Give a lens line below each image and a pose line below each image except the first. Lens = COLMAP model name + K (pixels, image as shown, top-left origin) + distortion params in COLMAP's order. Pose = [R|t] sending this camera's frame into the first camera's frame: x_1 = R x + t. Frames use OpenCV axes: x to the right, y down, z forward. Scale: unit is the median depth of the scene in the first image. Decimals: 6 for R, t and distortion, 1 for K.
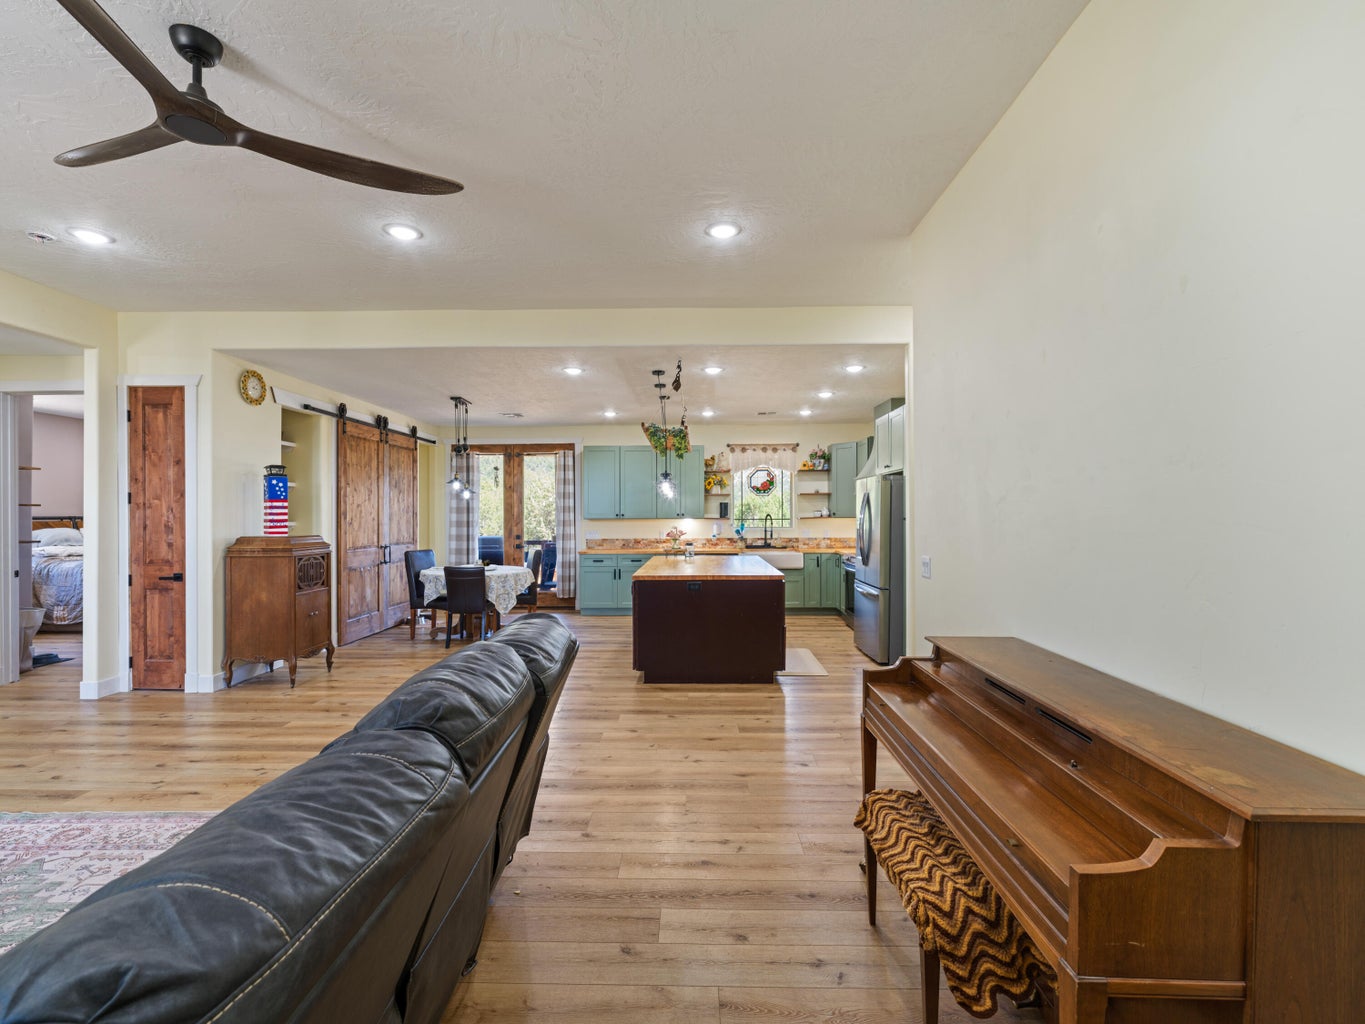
lens RADIAL K [[630.0, 0, 686.1], [0, 630.0, 515.6], [0, 0, 1]] dist [-0.002202, 0.000166]
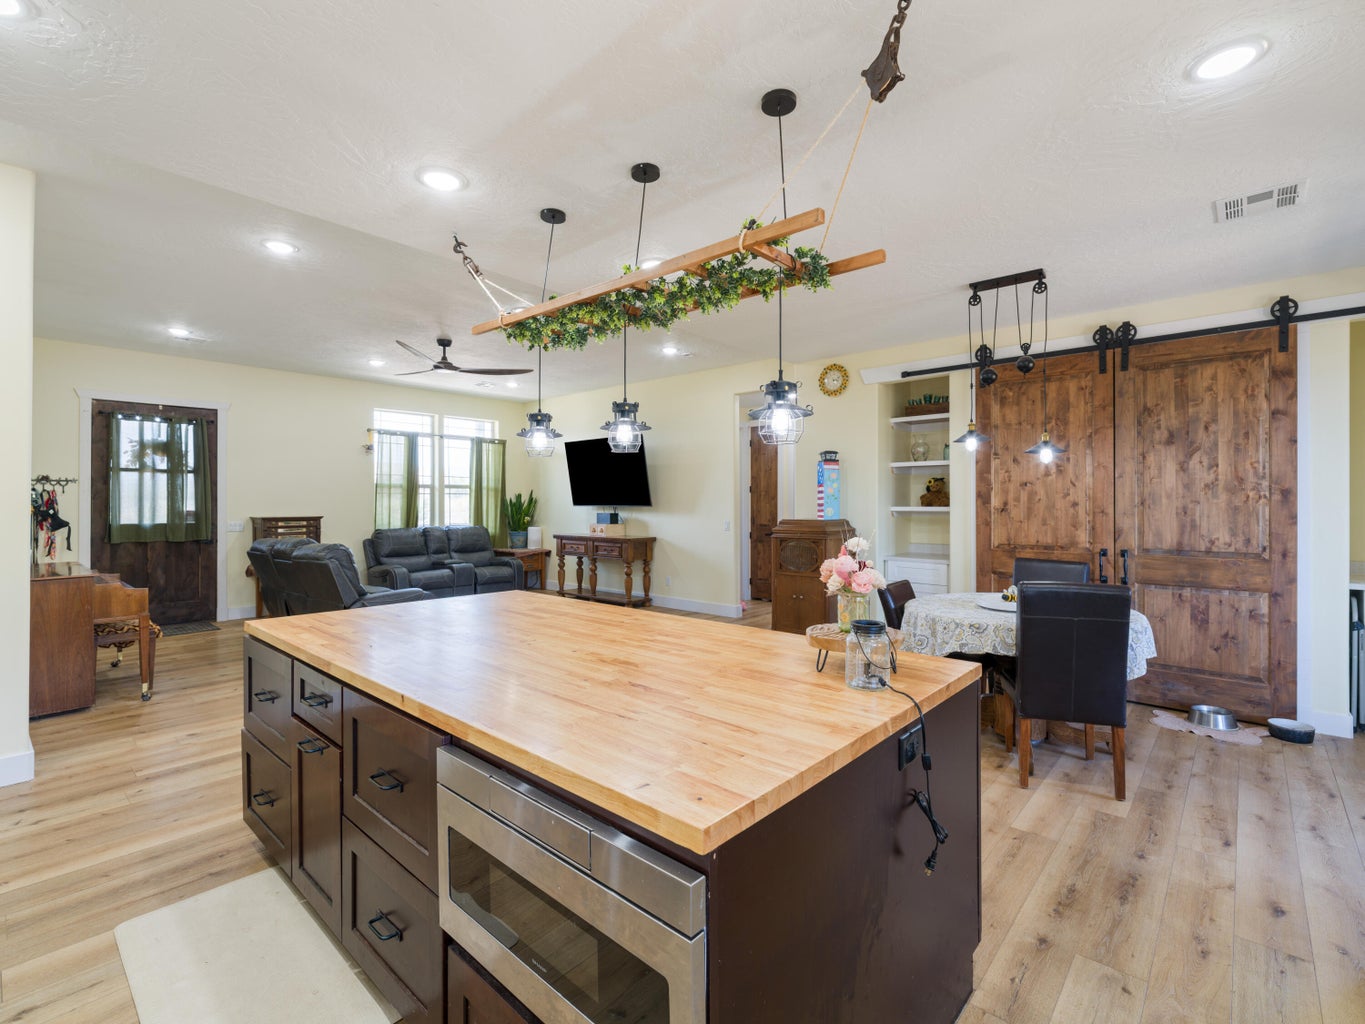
lens RADIAL K [[630.0, 0, 682.2], [0, 630.0, 502.4], [0, 0, 1]] dist [-0.002202, 0.000166]
pose [[-0.654765, 0.002394, -0.755829, 0.217117], [0.004057, 0.999992, -0.000347, 0.002669], [0.755822, -0.003293, -0.654769, 1.127775]]
